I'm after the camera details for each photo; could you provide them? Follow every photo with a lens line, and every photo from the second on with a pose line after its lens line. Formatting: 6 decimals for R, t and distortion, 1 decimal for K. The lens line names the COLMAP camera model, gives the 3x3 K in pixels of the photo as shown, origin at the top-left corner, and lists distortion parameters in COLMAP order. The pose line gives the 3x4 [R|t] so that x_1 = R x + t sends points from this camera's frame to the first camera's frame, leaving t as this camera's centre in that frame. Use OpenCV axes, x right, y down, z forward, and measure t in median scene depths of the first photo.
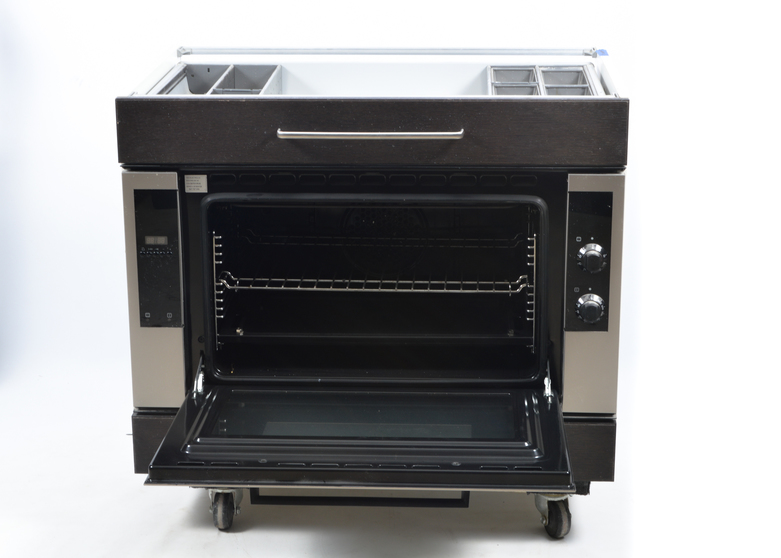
lens RADIAL K [[1778.2, 0, 390.5], [0, 1778.2, 279.0], [0, 0, 1]] dist [-0.073307, 0.140203]
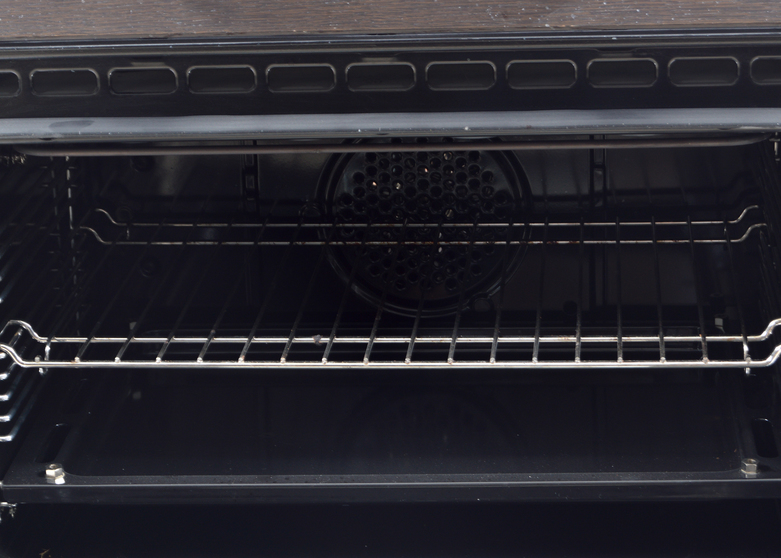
lens RADIAL K [[2500.0, 0, 370.7], [0, 2500.0, 316.8], [0, 0, 1]] dist [-0.035248, 0.137153]
pose [[0.999061, -0.018239, -0.039292, 0.007357], [0.019232, 0.999501, 0.025070, -0.017911], [0.038815, -0.025802, 0.998913, 0.458708]]
